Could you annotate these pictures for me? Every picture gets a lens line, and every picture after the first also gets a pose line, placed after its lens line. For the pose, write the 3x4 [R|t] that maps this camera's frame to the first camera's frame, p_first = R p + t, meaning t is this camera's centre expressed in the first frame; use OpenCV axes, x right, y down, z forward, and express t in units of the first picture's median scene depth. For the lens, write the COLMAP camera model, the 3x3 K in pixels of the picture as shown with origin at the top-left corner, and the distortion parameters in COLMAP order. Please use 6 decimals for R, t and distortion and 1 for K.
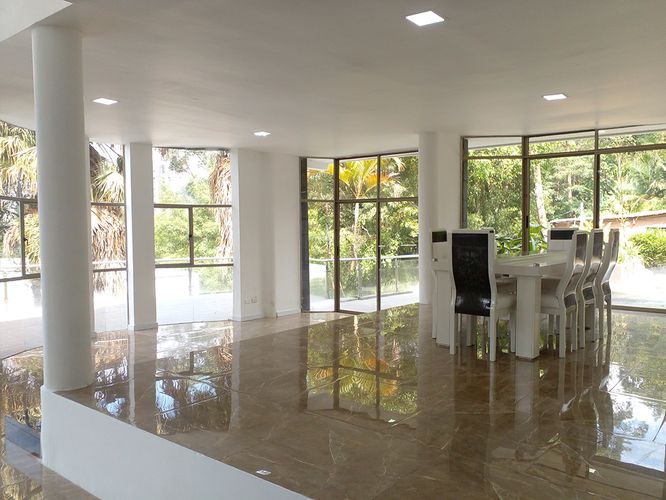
lens RADIAL K [[535.3, 0, 334.7], [0, 535.3, 254.5], [0, 0, 1]] dist [0.053676, -0.006595]
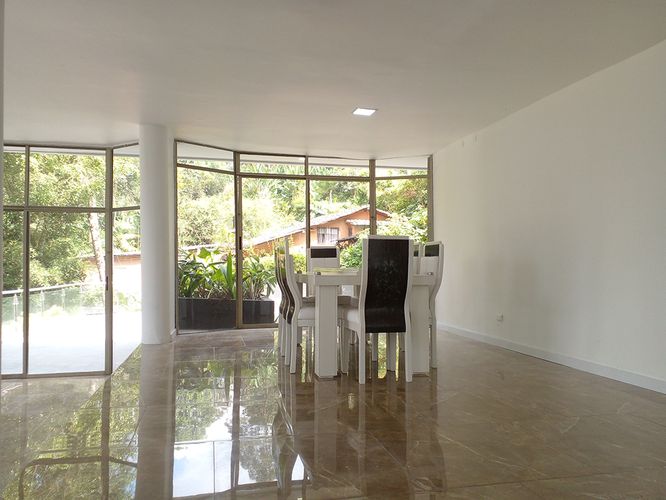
lens RADIAL K [[535.3, 0, 334.7], [0, 535.3, 254.5], [0, 0, 1]] dist [0.053676, -0.006595]
pose [[0.590271, 0.020527, 0.806944, -0.299901], [0.041156, 0.997611, -0.055483, 0.018443], [-0.806155, 0.065961, 0.588016, 0.323303]]
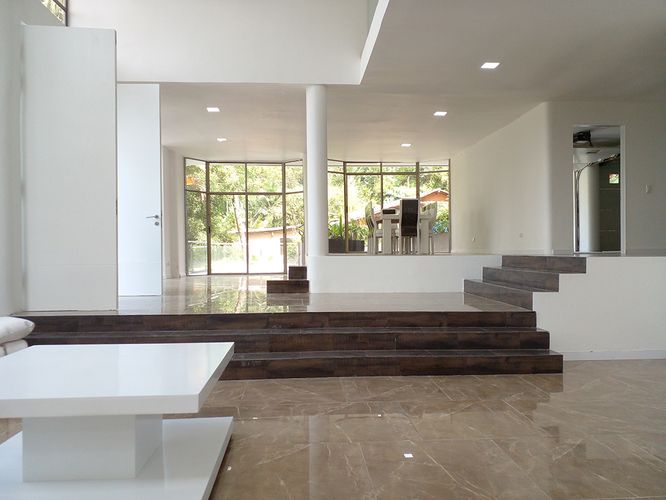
lens RADIAL K [[535.3, 0, 334.7], [0, 535.3, 254.5], [0, 0, 1]] dist [0.053676, -0.006595]
pose [[0.707446, -0.006851, 0.706734, -0.953892], [0.047085, 0.998188, -0.037456, 0.159156], [-0.705197, 0.059775, 0.706487, -0.235525]]
